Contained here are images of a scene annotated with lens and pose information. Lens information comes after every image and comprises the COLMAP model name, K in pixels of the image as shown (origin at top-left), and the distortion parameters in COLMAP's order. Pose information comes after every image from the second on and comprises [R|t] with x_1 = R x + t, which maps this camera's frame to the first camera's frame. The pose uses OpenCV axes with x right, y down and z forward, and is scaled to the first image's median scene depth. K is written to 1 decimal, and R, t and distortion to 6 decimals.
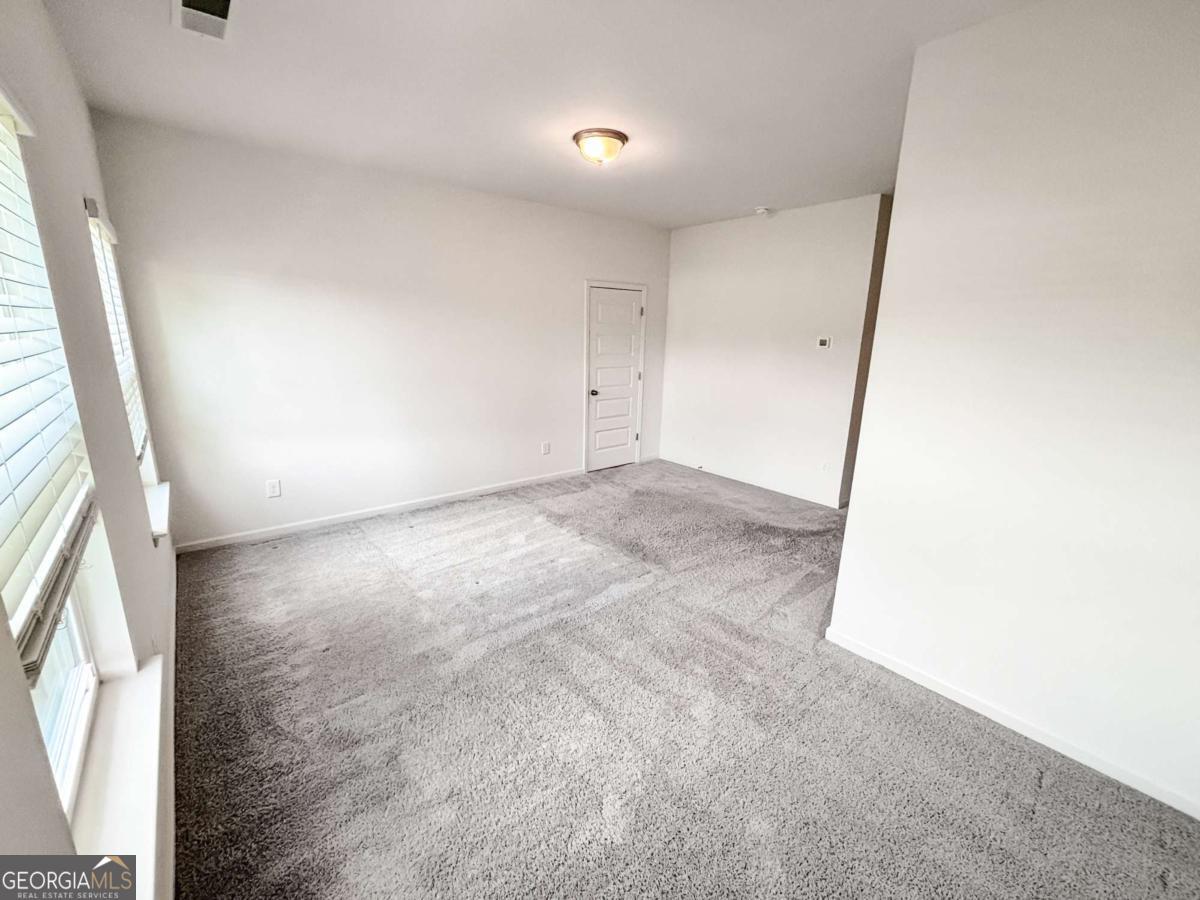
lens RADIAL K [[502.0, 0, 600.0], [0, 502.0, 450.0], [0, 0, 1]] dist [-0.000007, -0.000049]
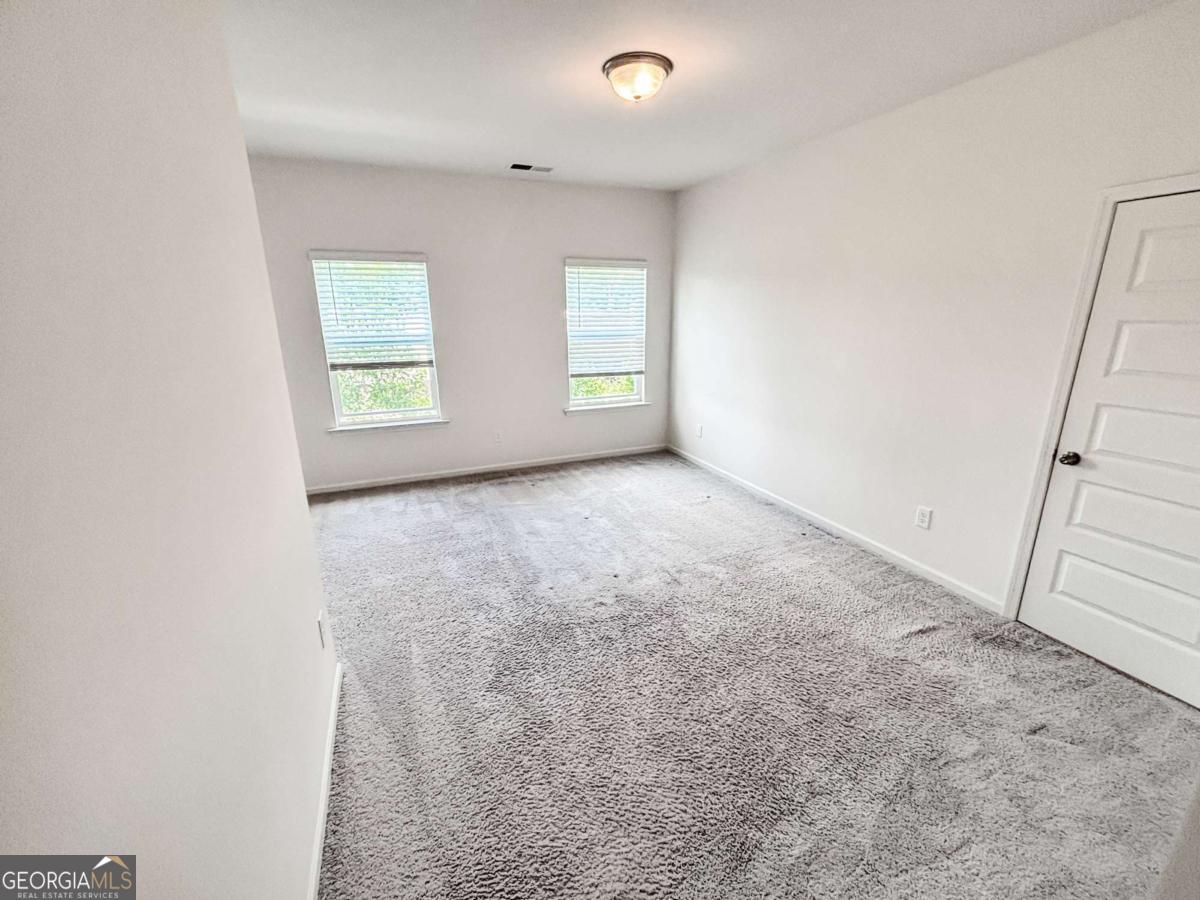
lens RADIAL K [[502.0, 0, 600.0], [0, 502.0, 450.0], [0, 0, 1]] dist [-0.000007, -0.000049]
pose [[-0.283944, 0.236023, -0.929338, 0.502736], [-0.231038, 0.923832, 0.305215, -0.162567], [0.930589, 0.301377, -0.207786, 0.726252]]
